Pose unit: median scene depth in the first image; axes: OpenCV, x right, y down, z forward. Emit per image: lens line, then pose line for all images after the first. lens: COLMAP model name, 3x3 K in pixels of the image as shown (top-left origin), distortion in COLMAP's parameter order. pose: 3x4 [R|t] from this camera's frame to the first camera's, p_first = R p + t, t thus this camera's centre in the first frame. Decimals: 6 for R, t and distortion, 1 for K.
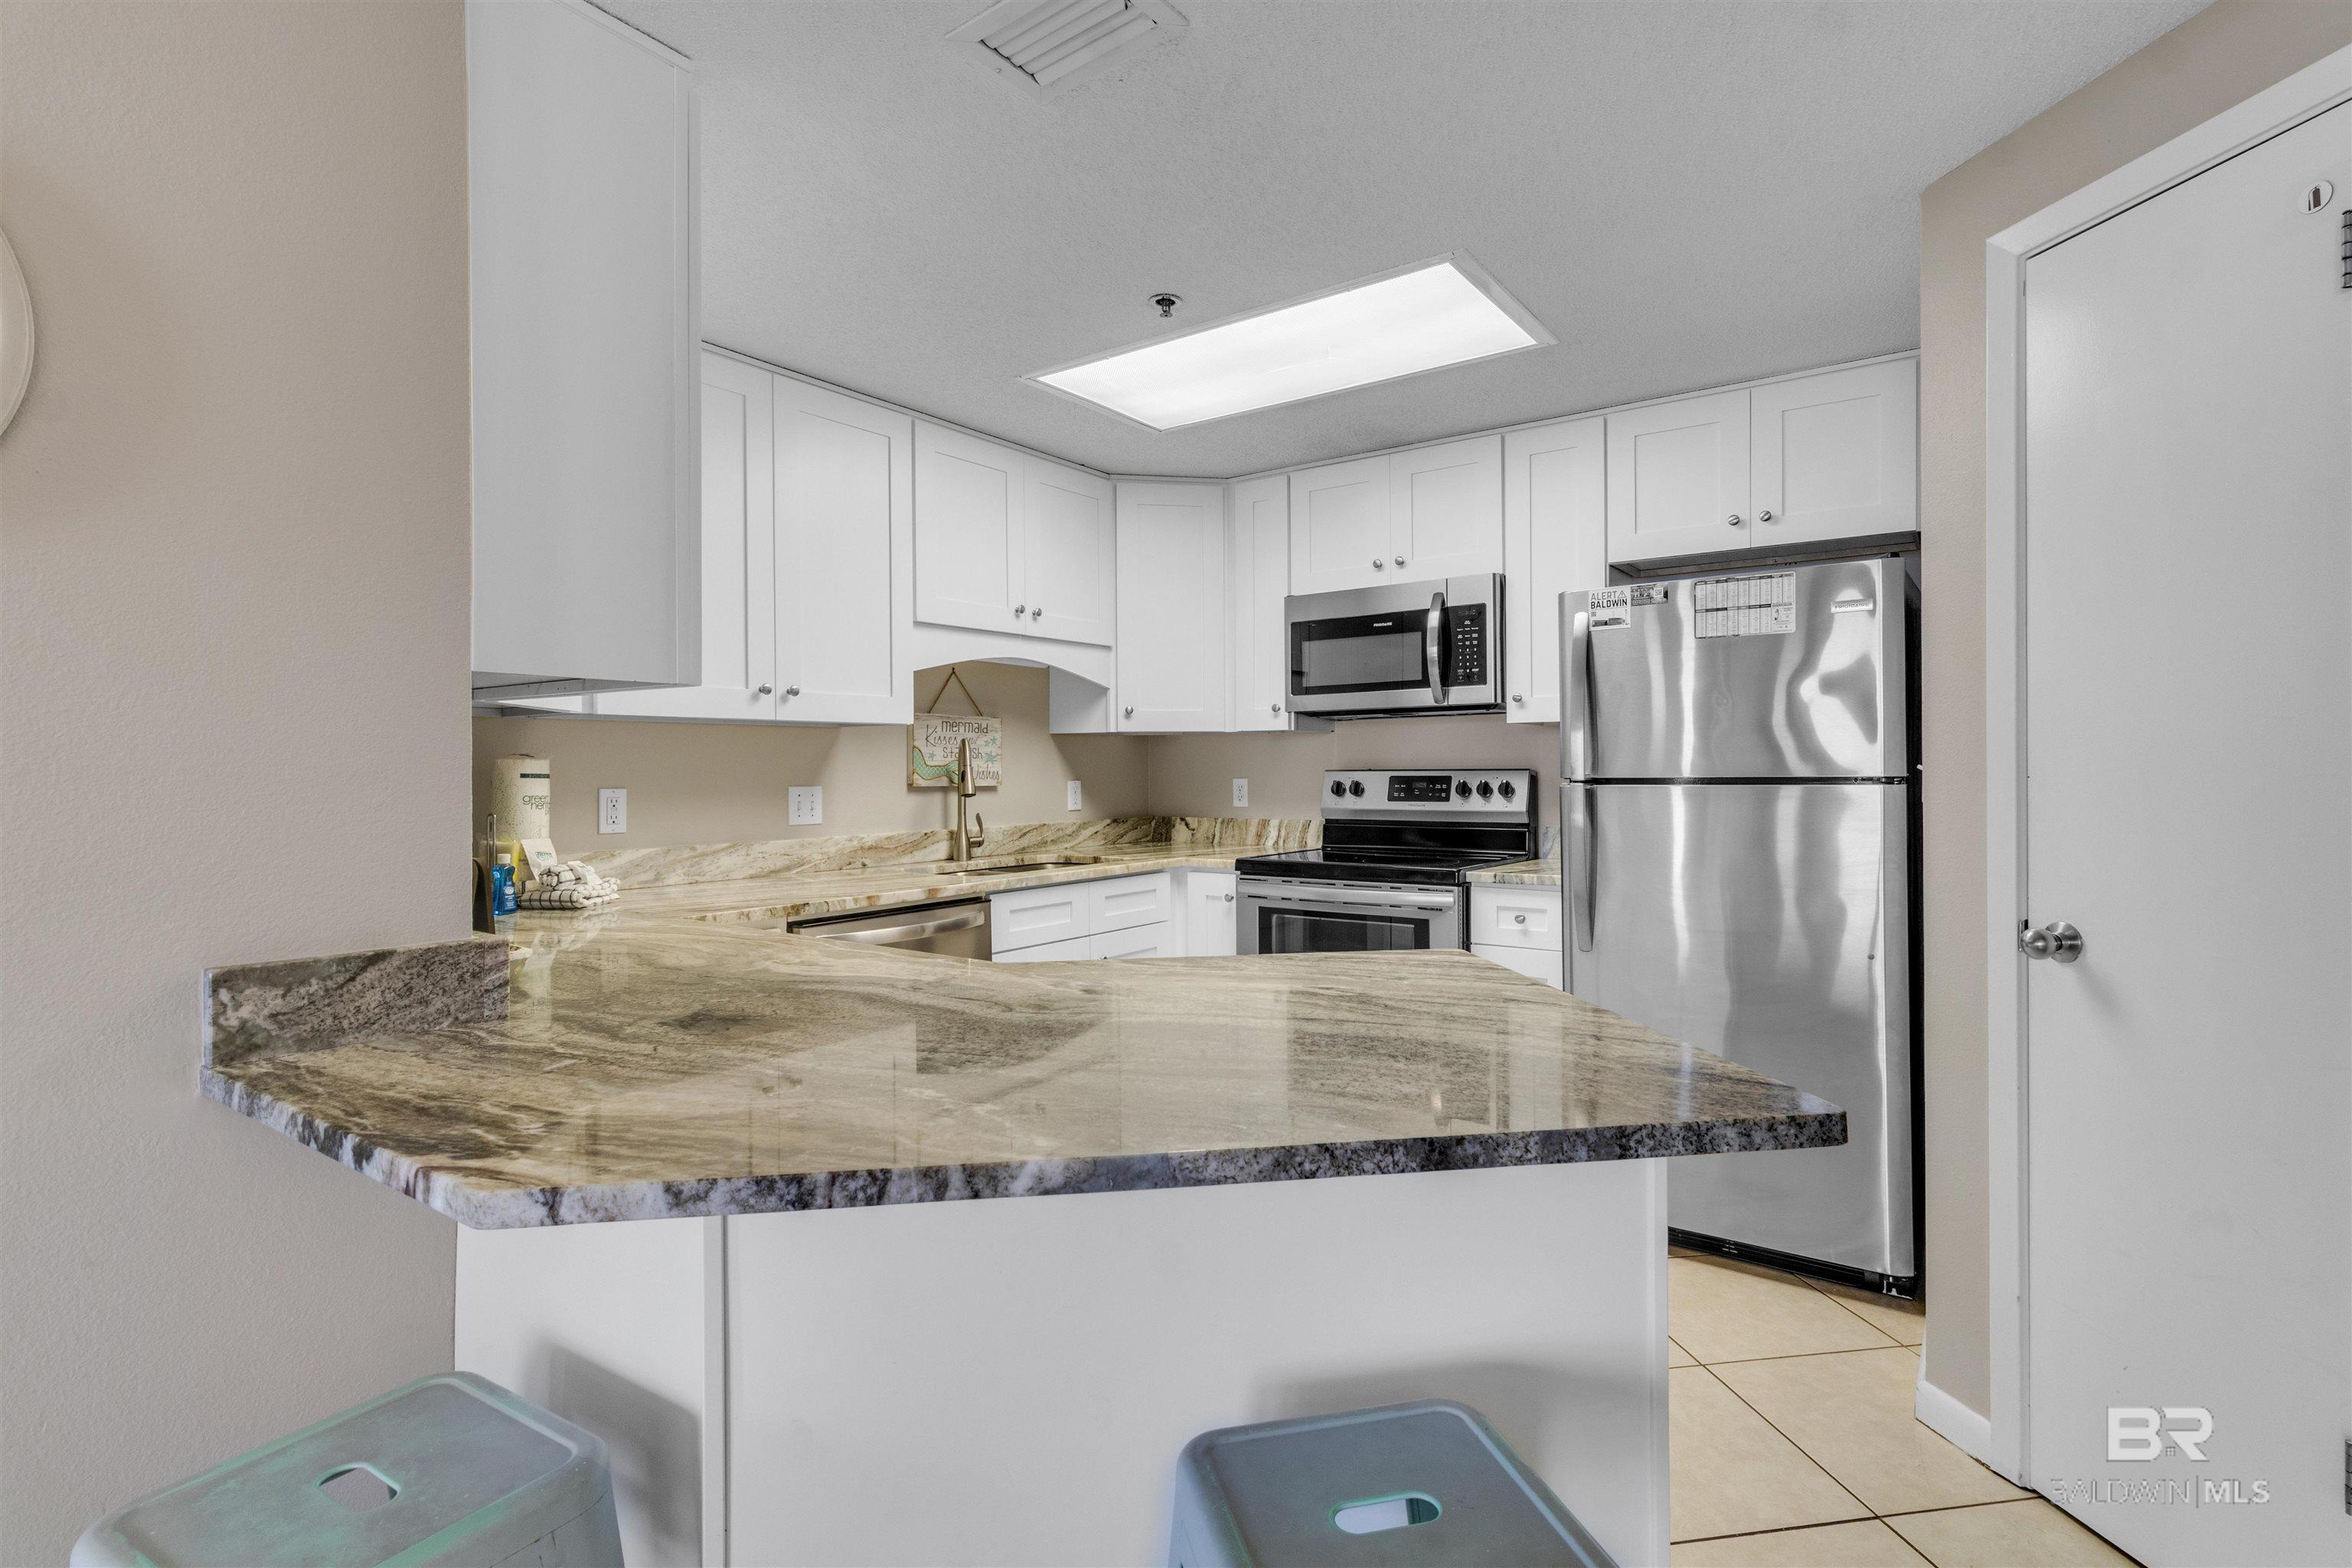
lens RADIAL K [[1125.1, 0, 1178.2], [0, 1125.1, 764.2], [0, 0, 1]] dist [0.003978, 0.001173]
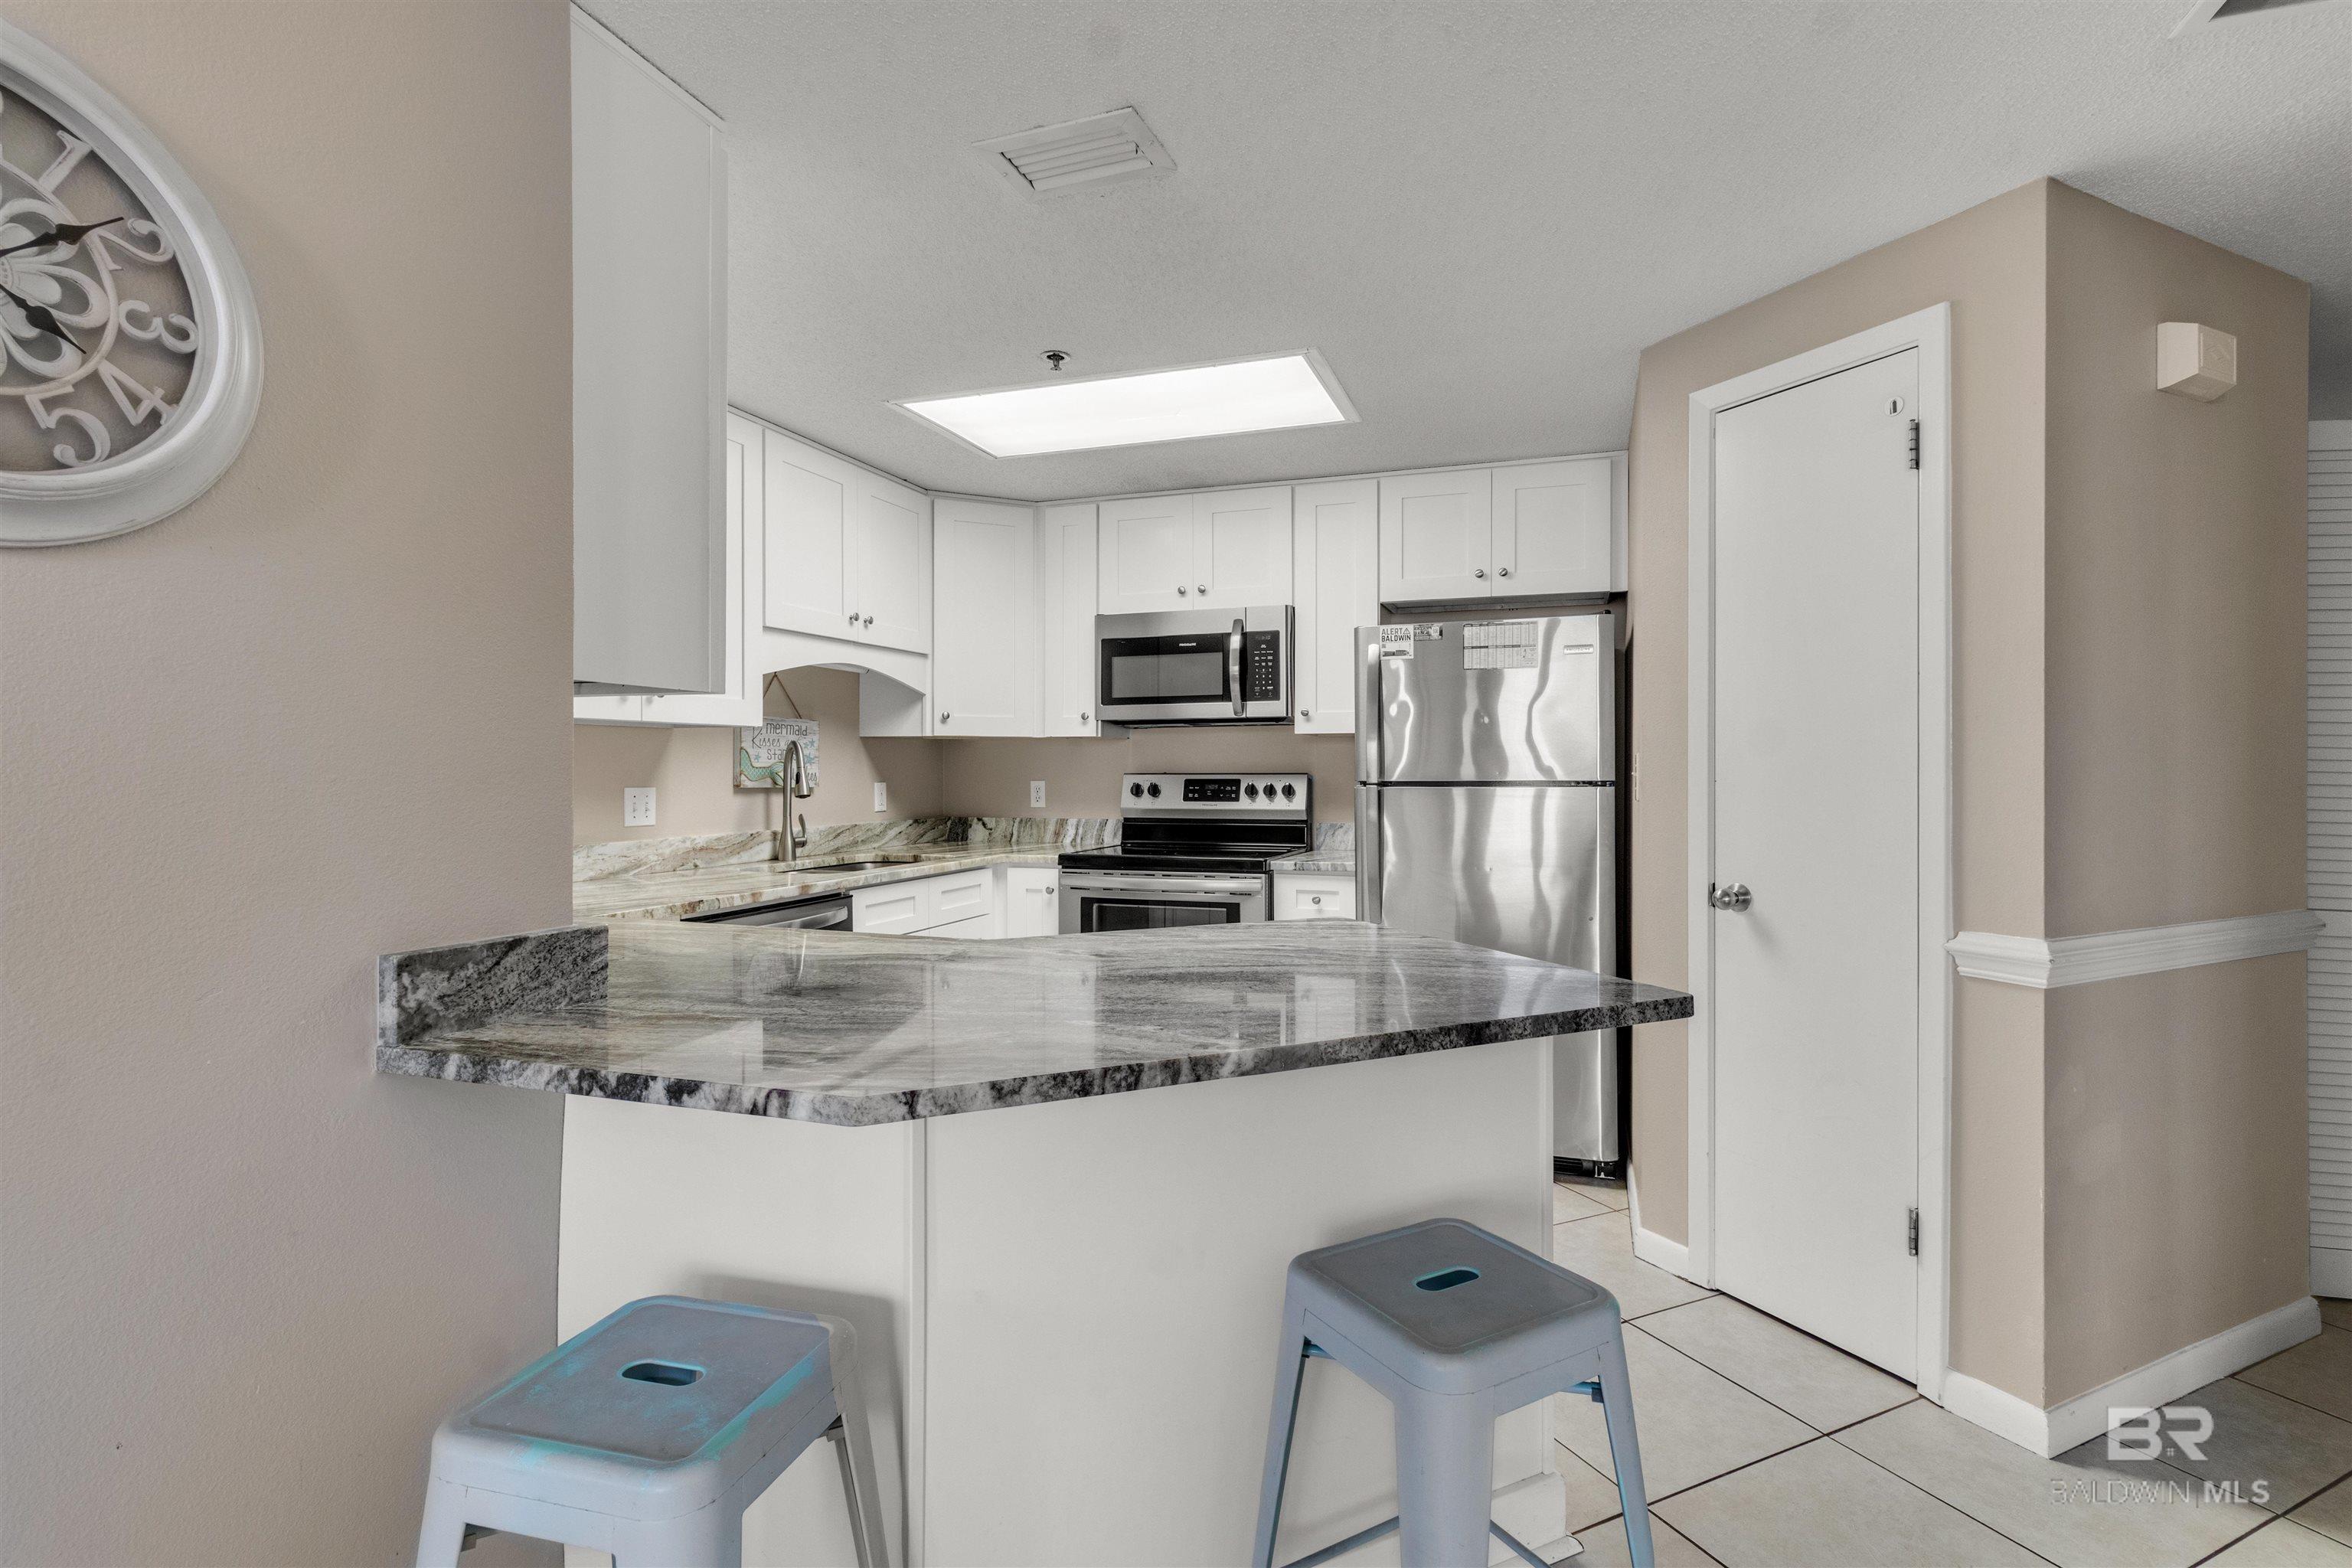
lens RADIAL K [[1125.1, 0, 1178.2], [0, 1125.1, 764.2], [0, 0, 1]] dist [0.003978, 0.001173]
pose [[0.959599, 0.006614, 0.281292, -0.148912], [-0.005968, 0.999977, -0.003156, -0.000603], [-0.281306, 0.001350, 0.959617, -0.082370]]
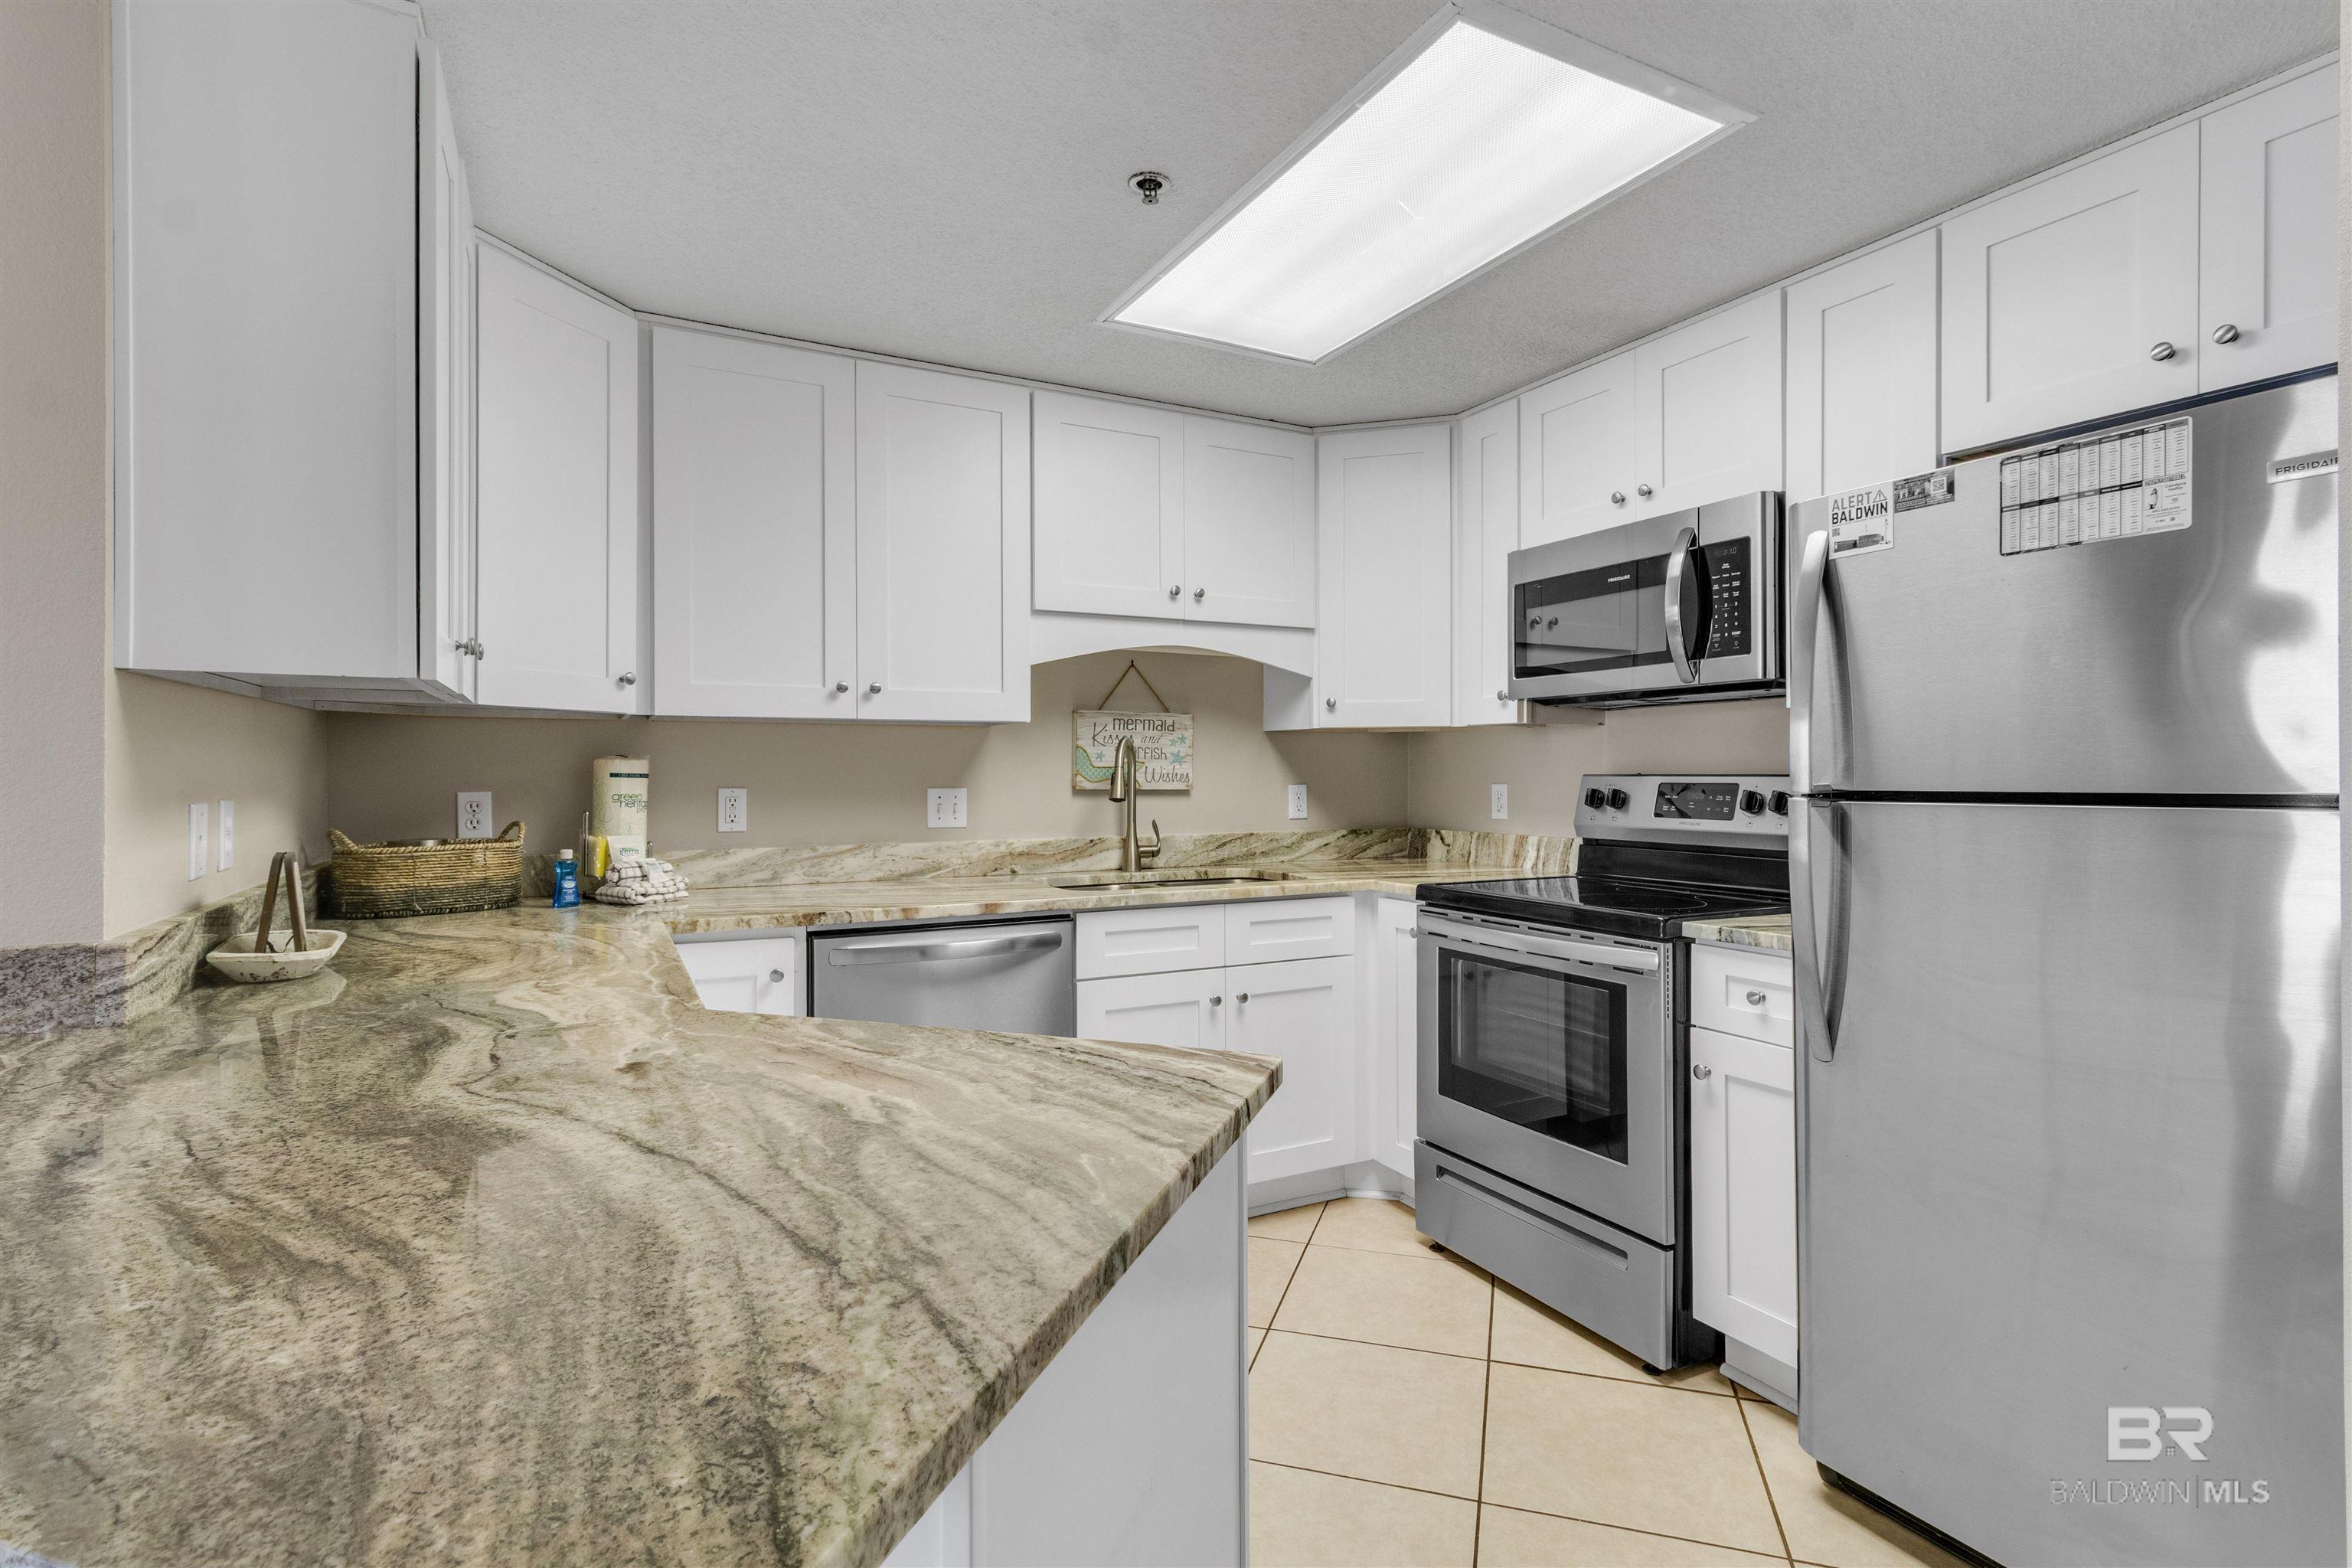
lens RADIAL K [[1120.8, 0, 1167.1], [0, 1120.8, 771.3], [0, 0, 1]] dist [0.004541, 0.000810]
pose [[0.893966, 0.005440, -0.448103, 0.256377], [-0.003047, 0.999977, 0.006060, -0.001001], [0.448125, -0.004052, 0.893962, 0.214796]]
